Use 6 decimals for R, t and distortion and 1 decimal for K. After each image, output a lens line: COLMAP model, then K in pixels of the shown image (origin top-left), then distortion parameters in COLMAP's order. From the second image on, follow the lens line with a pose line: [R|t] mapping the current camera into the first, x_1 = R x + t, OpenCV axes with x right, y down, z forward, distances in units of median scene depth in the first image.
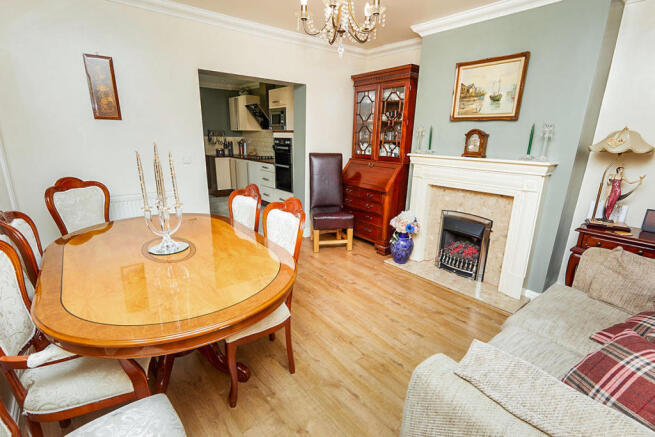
lens RADIAL K [[306.4, 0, 326.8], [0, 306.4, 219.2], [0, 0, 1]] dist [0.000327, 0.000032]
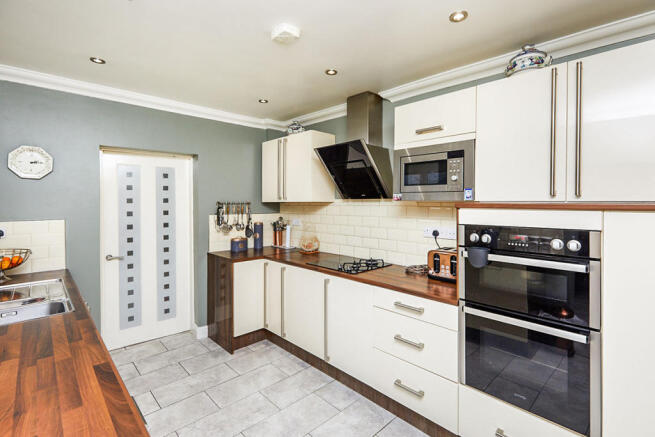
lens RADIAL K [[306.4, 0, 336.7], [0, 306.4, 202.5], [0, 0, 1]] dist [0.000327, 0.000032]
pose [[0.994602, -0.002660, 0.103731, -0.253206], [0.030960, 0.961746, -0.272188, -0.153456], [-0.099038, 0.273930, 0.956637, 0.526635]]
